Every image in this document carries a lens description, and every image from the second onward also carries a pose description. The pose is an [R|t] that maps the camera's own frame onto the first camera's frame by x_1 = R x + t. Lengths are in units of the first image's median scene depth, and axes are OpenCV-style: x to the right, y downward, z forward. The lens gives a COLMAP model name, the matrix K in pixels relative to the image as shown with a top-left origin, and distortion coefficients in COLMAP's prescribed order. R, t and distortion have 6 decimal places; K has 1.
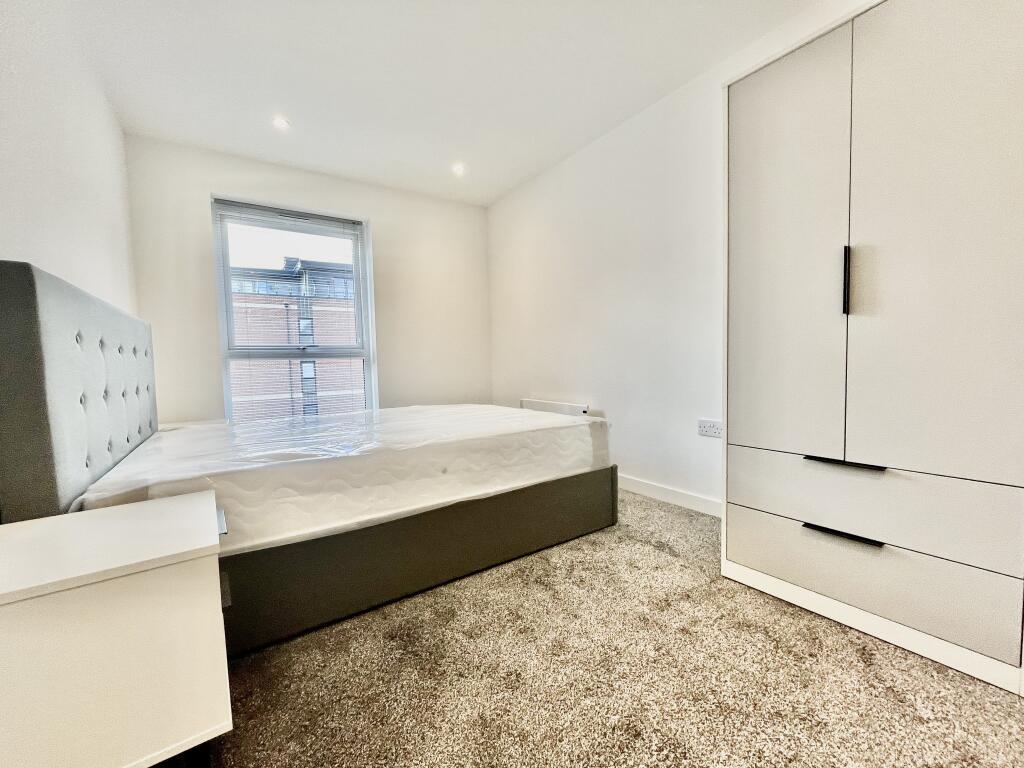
lens RADIAL K [[405.0, 0, 508.8], [0, 405.0, 380.9], [0, 0, 1]] dist [0.000229, 0.000029]
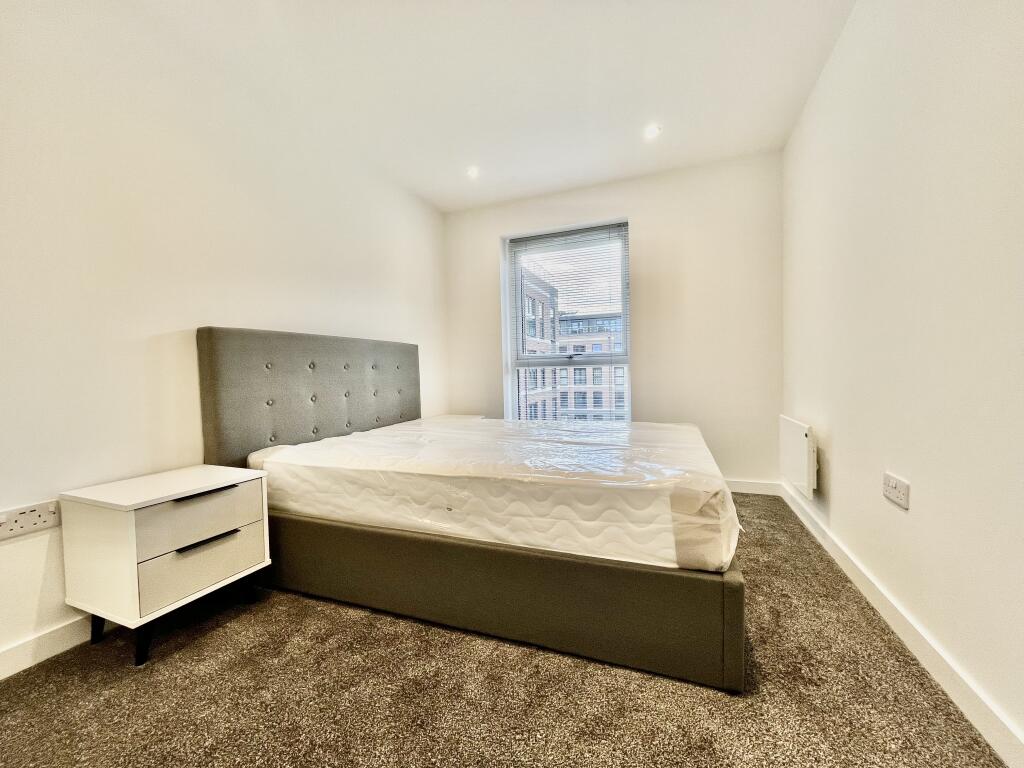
lens RADIAL K [[417.8, 0, 512.6], [0, 417.8, 366.5], [0, 0, 1]] dist [0.000508, 0.000044]
pose [[0.551770, 0.008768, -0.833950, 0.368418], [-0.040515, 0.999046, -0.016303, -0.035791], [0.833012, 0.042783, 0.551599, 0.308895]]
